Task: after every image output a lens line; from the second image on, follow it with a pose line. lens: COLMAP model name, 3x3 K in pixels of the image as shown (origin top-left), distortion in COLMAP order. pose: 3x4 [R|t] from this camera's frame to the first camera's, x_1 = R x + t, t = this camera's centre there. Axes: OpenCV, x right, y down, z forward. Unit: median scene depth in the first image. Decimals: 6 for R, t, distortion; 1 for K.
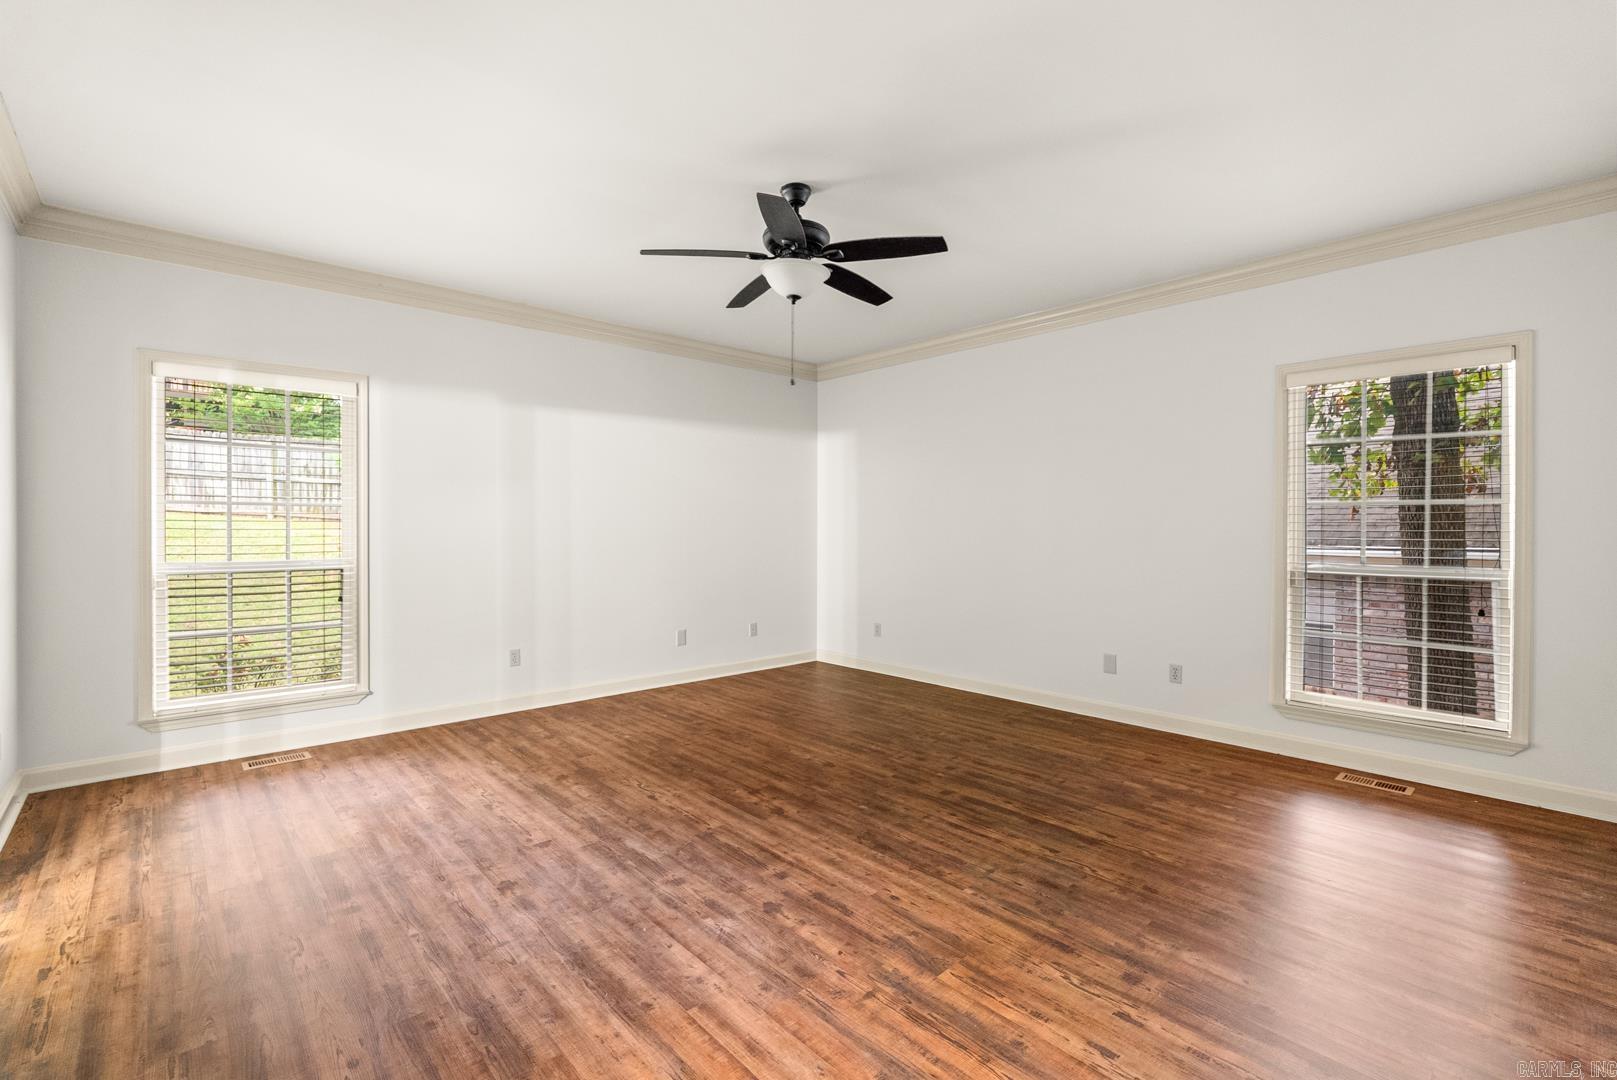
lens RADIAL K [[718.1, 0, 810.8], [0, 718.1, 533.0], [0, 0, 1]] dist [-0.003746, 0.000834]
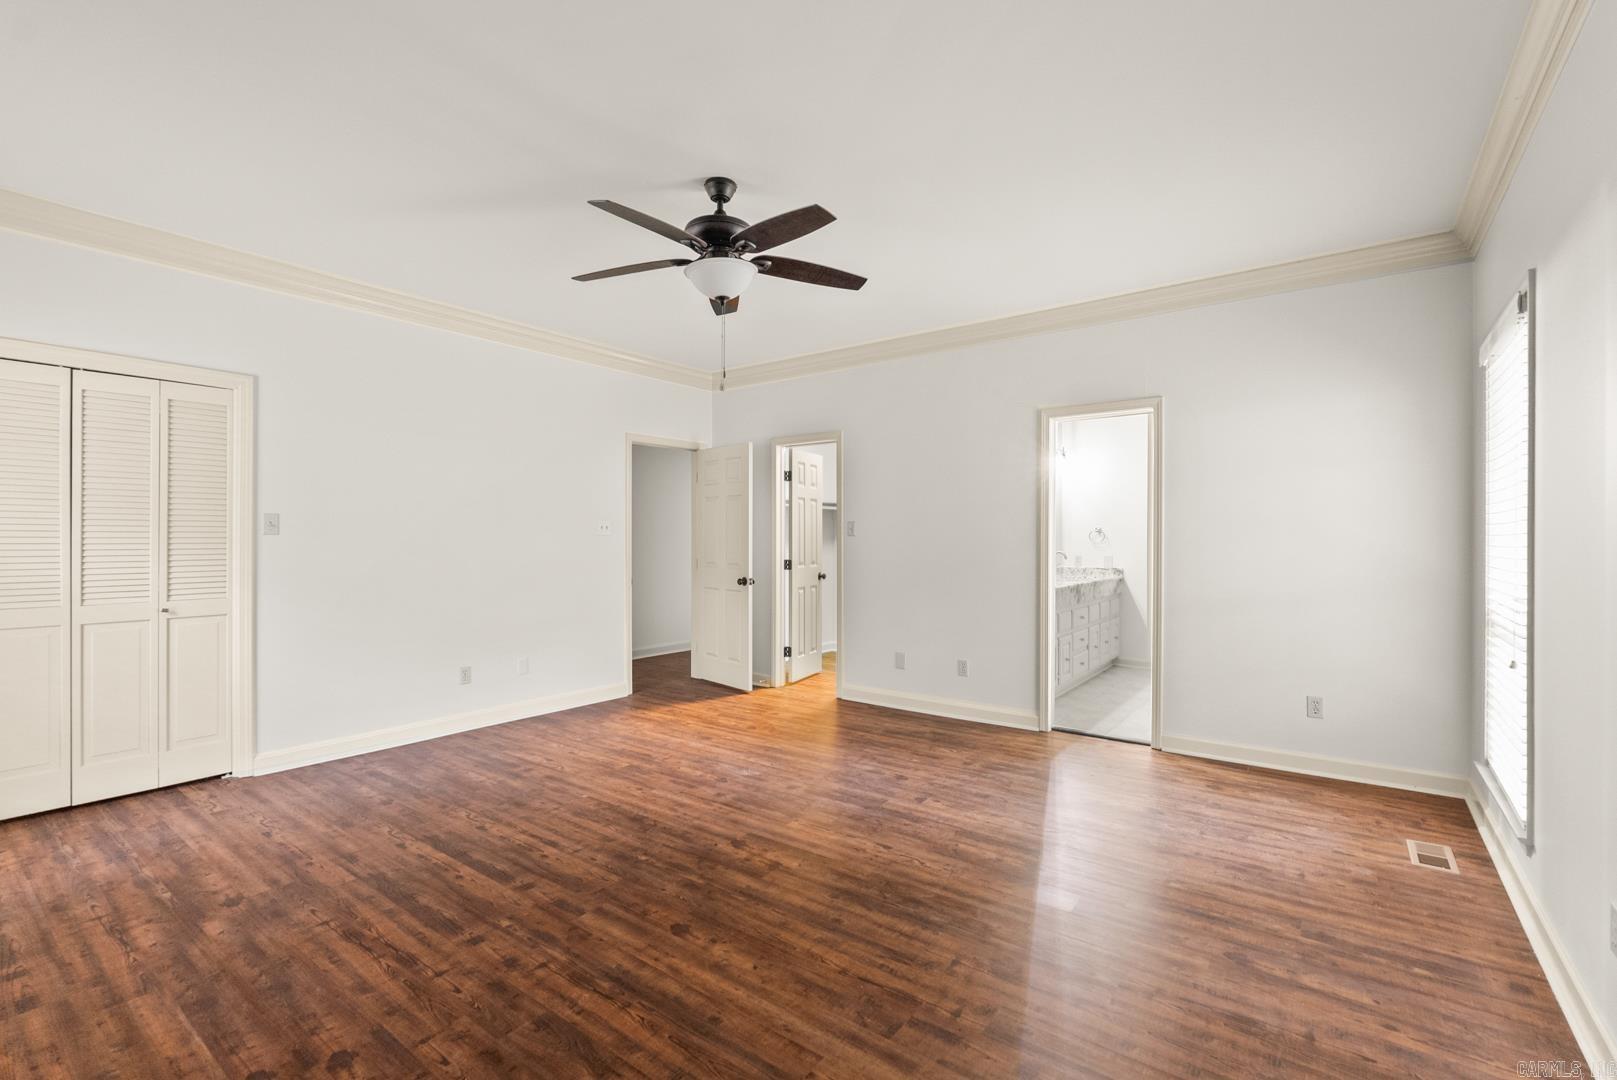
lens RADIAL K [[718.1, 0, 810.8], [0, 718.1, 533.0], [0, 0, 1]] dist [-0.003746, 0.000834]
pose [[-0.982287, -0.004732, -0.187321, 0.041663], [-0.005218, 0.999984, 0.002100, -0.021793], [0.187308, 0.003041, -0.982297, 2.103225]]
